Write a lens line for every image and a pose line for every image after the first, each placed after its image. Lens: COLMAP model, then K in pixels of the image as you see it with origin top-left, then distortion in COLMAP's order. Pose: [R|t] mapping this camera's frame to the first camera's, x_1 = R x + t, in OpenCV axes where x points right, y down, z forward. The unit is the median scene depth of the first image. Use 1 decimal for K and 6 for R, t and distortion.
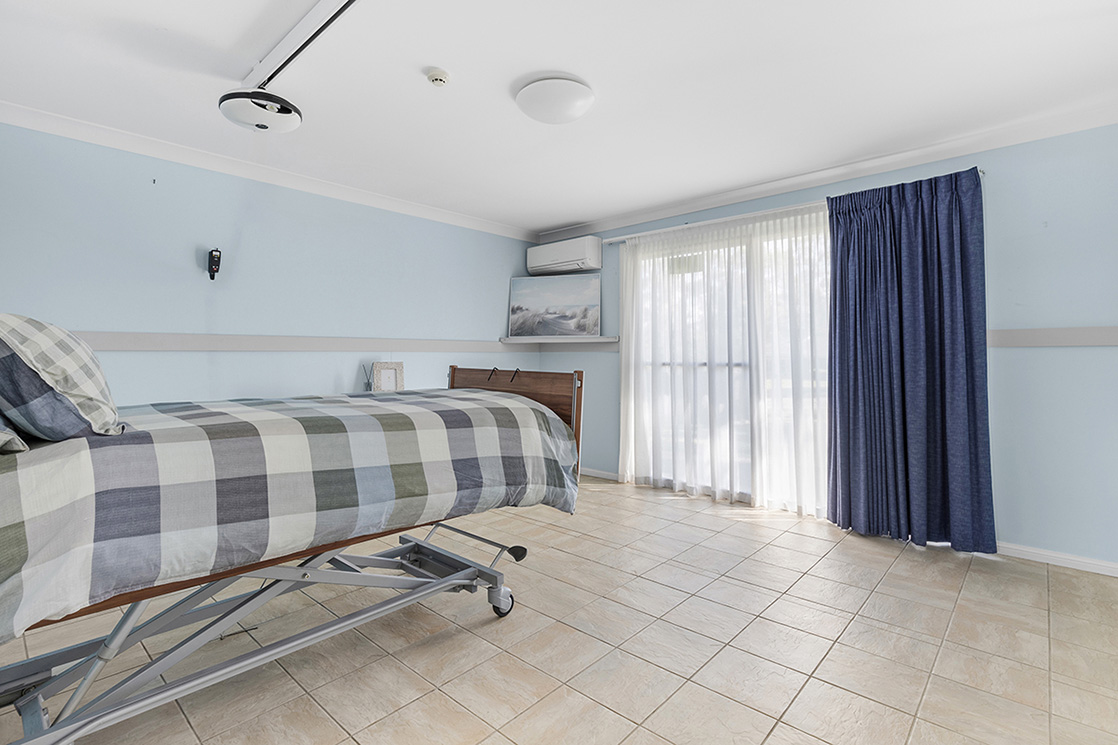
lens RADIAL K [[510.6, 0, 560.7], [0, 510.6, 346.8], [0, 0, 1]] dist [0.010423, -0.000802]
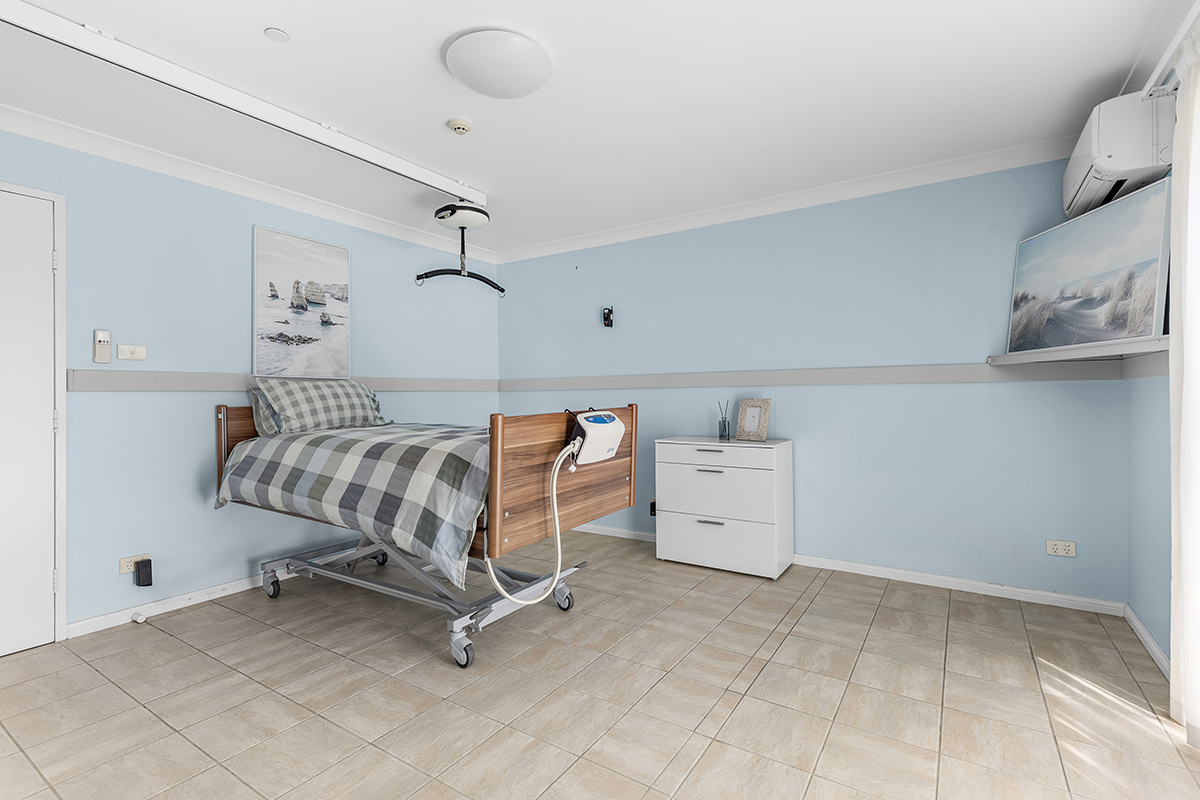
lens RADIAL K [[548.0, 0, 603.9], [0, 548.0, 399.3], [0, 0, 1]] dist [0.010423, -0.000802]
pose [[0.180903, 0.012548, -0.983421, 0.420098], [0.029144, 0.999411, 0.018113, 0.007204], [0.983069, -0.031937, 0.180431, 0.488404]]
